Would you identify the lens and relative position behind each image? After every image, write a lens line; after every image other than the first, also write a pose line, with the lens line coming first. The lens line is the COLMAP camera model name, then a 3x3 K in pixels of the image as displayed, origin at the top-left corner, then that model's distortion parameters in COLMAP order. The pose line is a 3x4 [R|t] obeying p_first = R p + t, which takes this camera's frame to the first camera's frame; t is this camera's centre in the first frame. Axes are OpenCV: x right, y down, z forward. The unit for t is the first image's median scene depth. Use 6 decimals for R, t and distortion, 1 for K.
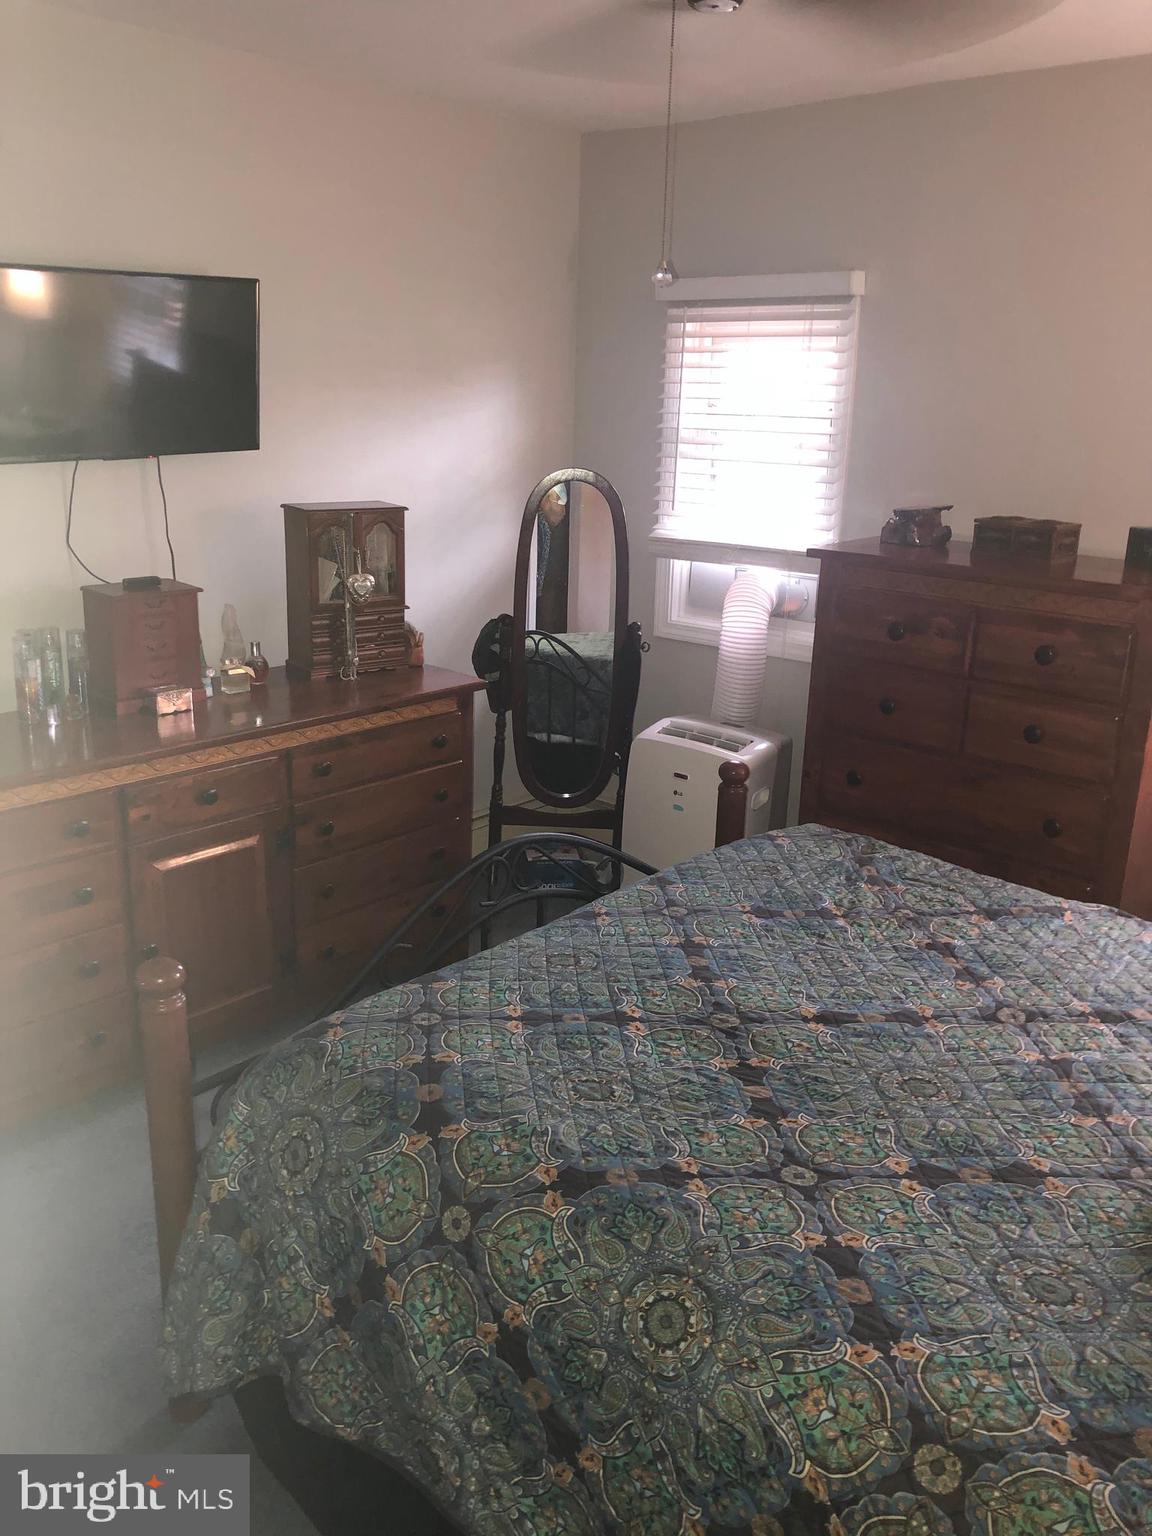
lens RADIAL K [[1266.7, 0, 579.5], [0, 1266.7, 761.6], [0, 0, 1]] dist [0.048224, -0.066005]
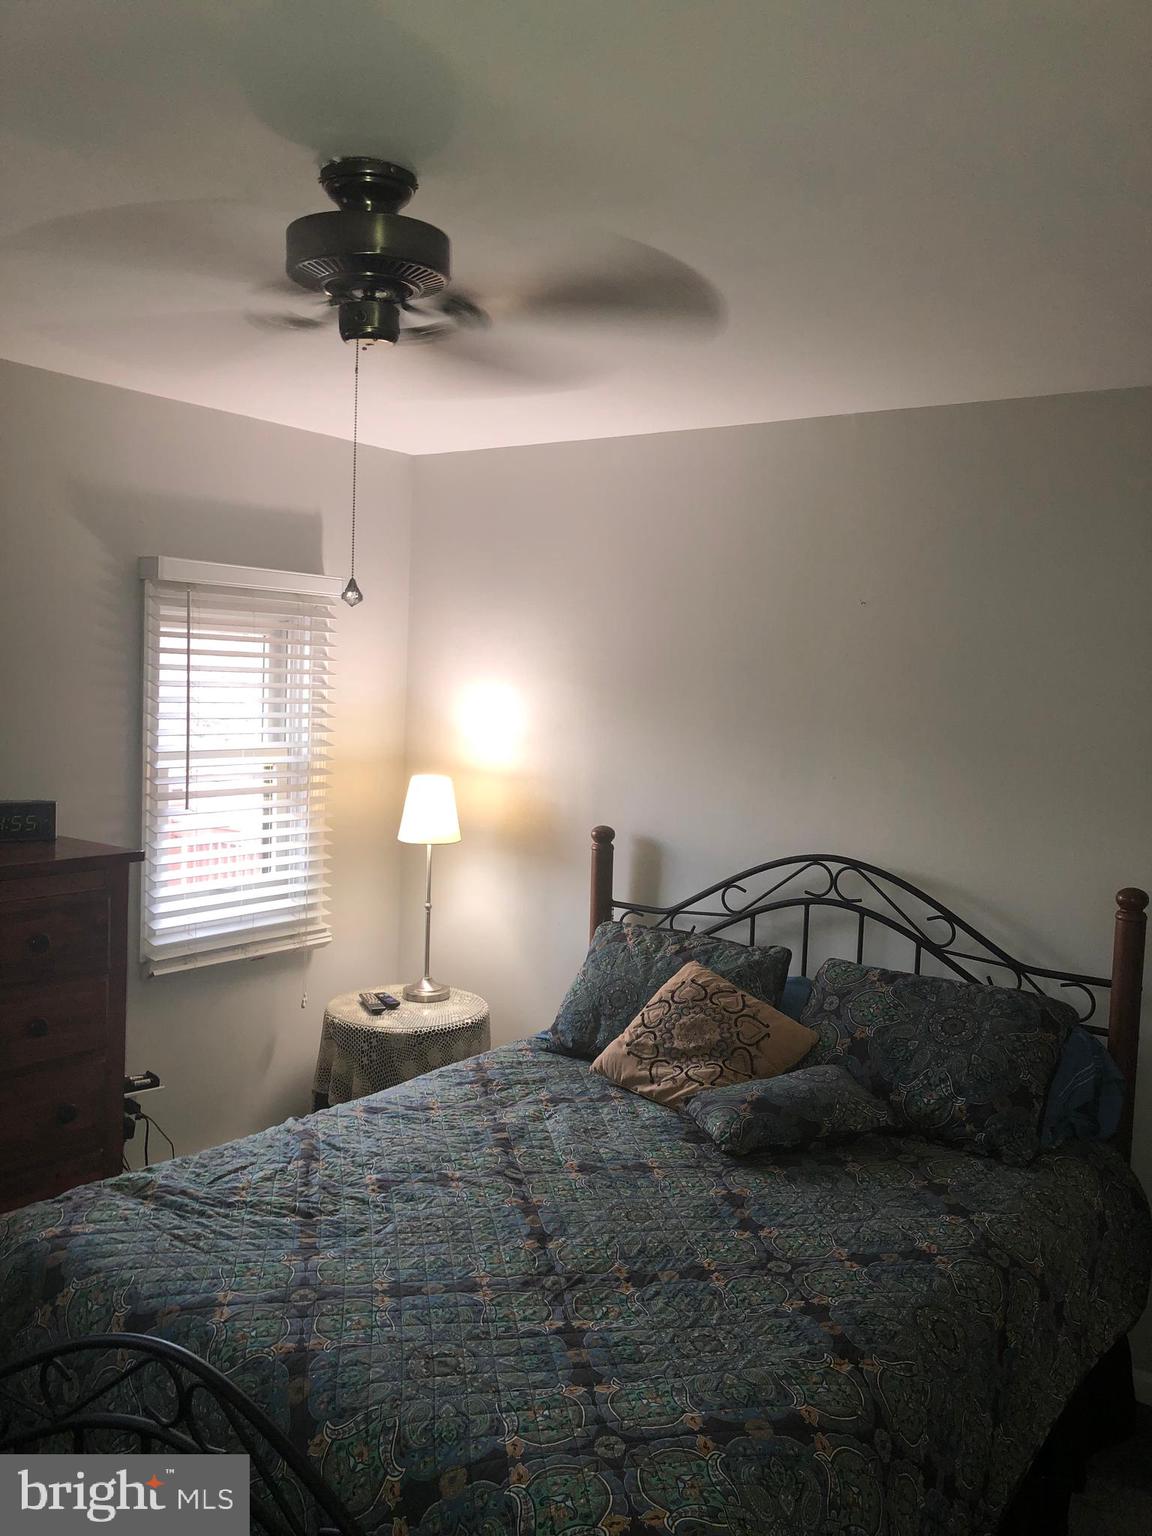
lens RADIAL K [[1266.7, 0, 579.5], [0, 1266.7, 761.6], [0, 0, 1]] dist [0.048224, -0.066005]
pose [[-0.113920, -0.103361, 0.988098, -0.926529], [0.234111, 0.963772, 0.127808, -0.362787], [-0.965512, 0.245885, -0.085595, 0.971776]]
